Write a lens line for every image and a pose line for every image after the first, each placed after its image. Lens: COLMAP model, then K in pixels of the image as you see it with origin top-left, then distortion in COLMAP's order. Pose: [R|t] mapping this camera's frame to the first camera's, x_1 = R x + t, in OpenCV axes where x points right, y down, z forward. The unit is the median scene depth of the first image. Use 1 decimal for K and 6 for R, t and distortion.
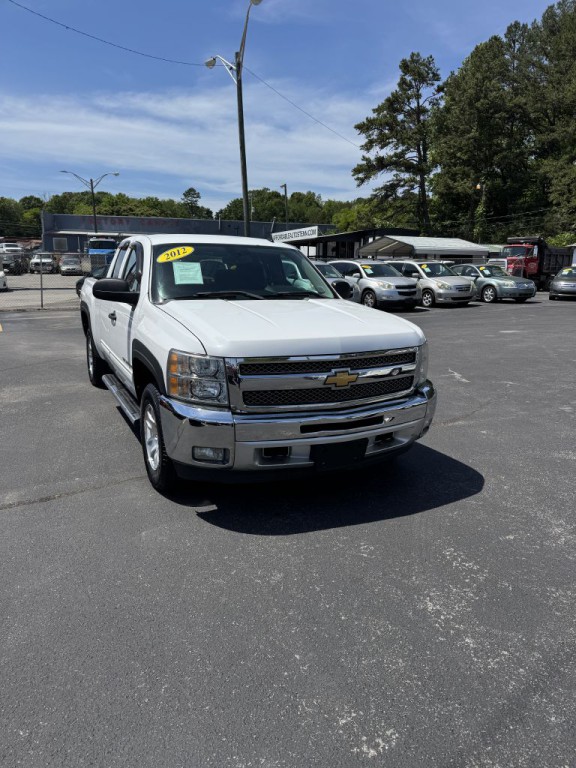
lens RADIAL K [[539.9, 0, 292.5], [0, 539.9, 388.4], [0, 0, 1]] dist [0.030014, -0.039097]
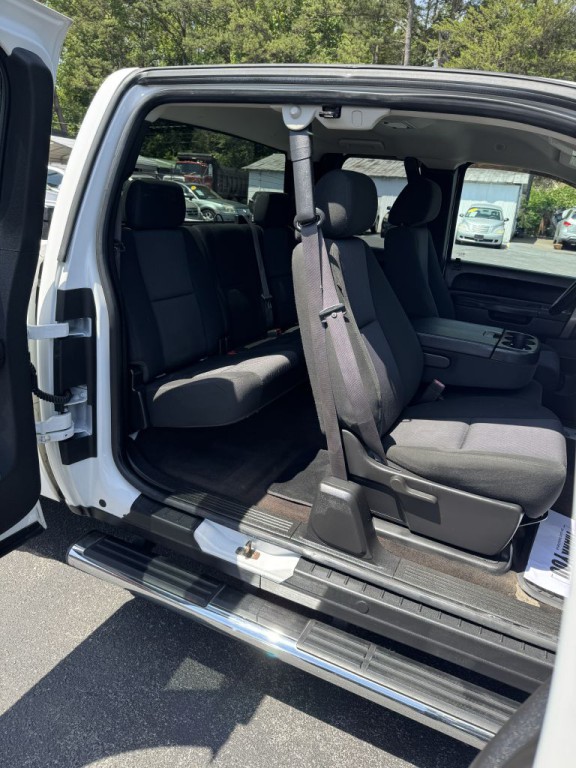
lens RADIAL K [[539.9, 0, 289.4], [0, 539.9, 388.0], [0, 0, 1]] dist [0.030014, -0.039097]
pose [[0.782752, -0.159026, 0.601672, -0.057505], [0.069215, 0.983048, 0.169780, -0.021488], [-0.618473, -0.091251, 0.780490, 0.098041]]
